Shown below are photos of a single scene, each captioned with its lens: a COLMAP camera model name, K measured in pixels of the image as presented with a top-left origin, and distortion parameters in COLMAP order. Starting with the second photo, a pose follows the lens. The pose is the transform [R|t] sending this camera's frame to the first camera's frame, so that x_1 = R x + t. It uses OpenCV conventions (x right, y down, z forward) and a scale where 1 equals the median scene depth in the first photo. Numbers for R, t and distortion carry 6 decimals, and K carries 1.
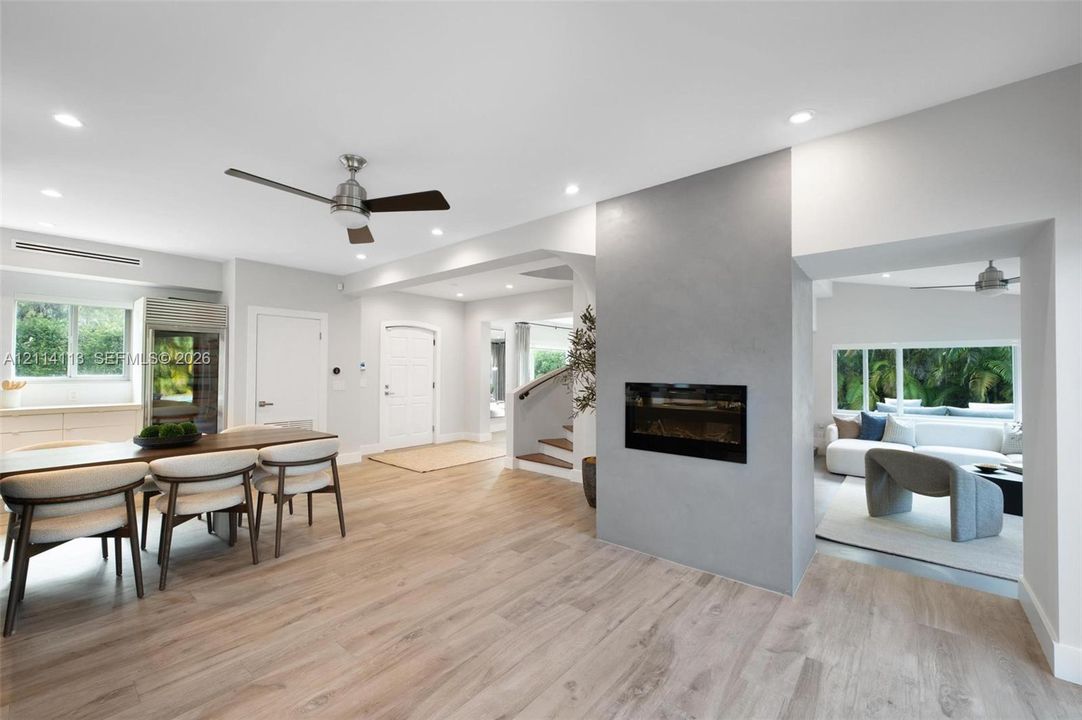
lens RADIAL K [[447.6, 0, 537.9], [0, 447.6, 364.6], [0, 0, 1]] dist [-0.000357, -0.000028]
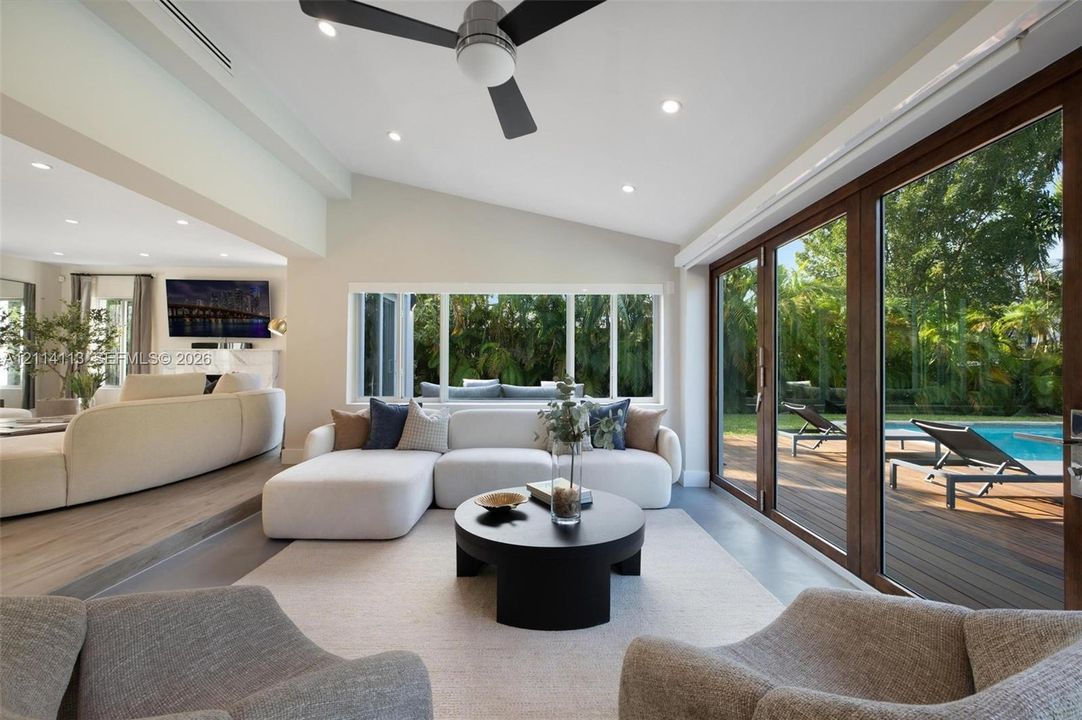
lens RADIAL K [[447.6, 0, 537.9], [0, 447.6, 364.6], [0, 0, 1]] dist [-0.000357, -0.000028]
pose [[0.768793, 0.000784, 0.639497, 0.509219], [-0.010986, 0.999868, 0.011981, 0.053404], [-0.639403, -0.016237, 0.768700, 0.427411]]
